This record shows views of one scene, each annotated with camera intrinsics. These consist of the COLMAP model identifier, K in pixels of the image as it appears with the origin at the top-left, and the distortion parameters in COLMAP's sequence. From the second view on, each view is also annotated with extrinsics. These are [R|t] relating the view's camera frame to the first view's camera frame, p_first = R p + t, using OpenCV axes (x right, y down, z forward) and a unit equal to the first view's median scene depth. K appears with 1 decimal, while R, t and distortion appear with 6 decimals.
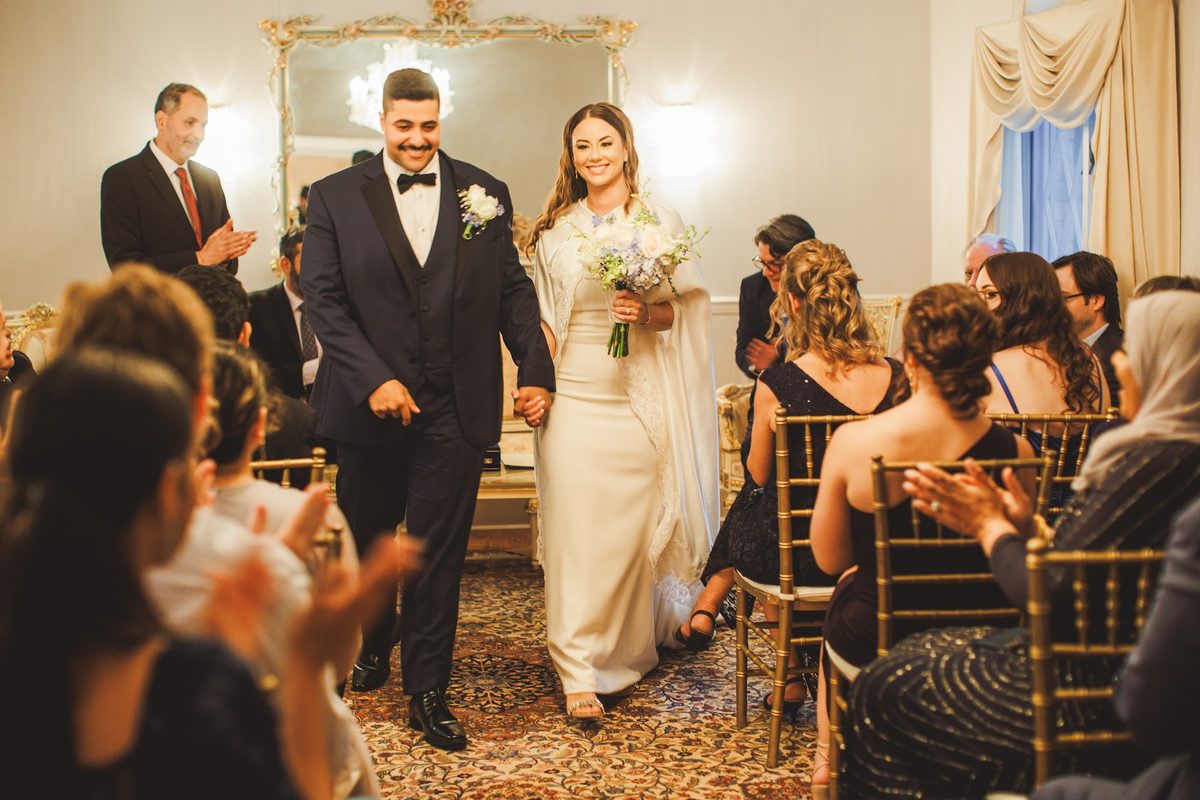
lens RADIAL K [[2006.4, 0, 600.0], [0, 2006.4, 400.0], [0, 0, 1]] dist [-0.123324, 0.172711]
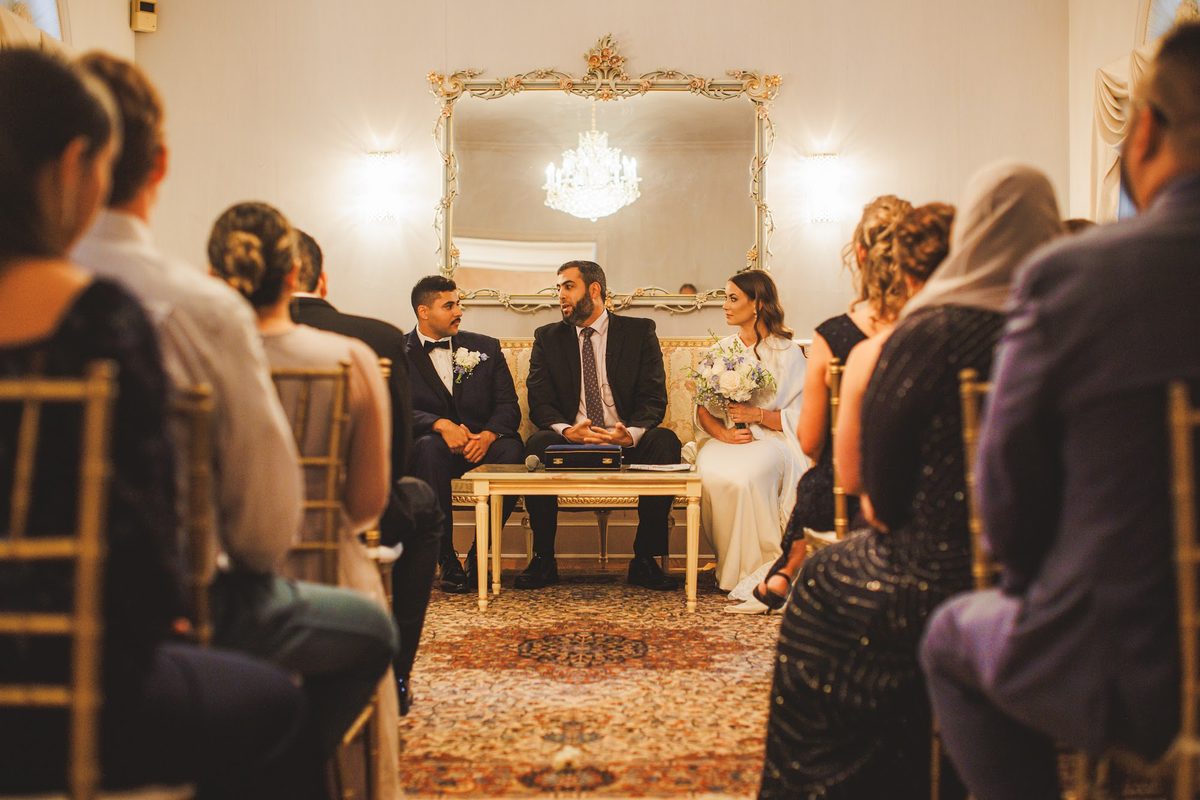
lens RADIAL K [[2006.4, 0, 600.0], [0, 2006.4, 400.0], [0, 0, 1]] dist [-0.123324, 0.172711]
pose [[0.990048, 0.013452, -0.140089, 0.075465], [-0.026531, 0.995413, -0.091921, 0.082428], [0.138210, 0.094723, 0.985863, -0.038335]]
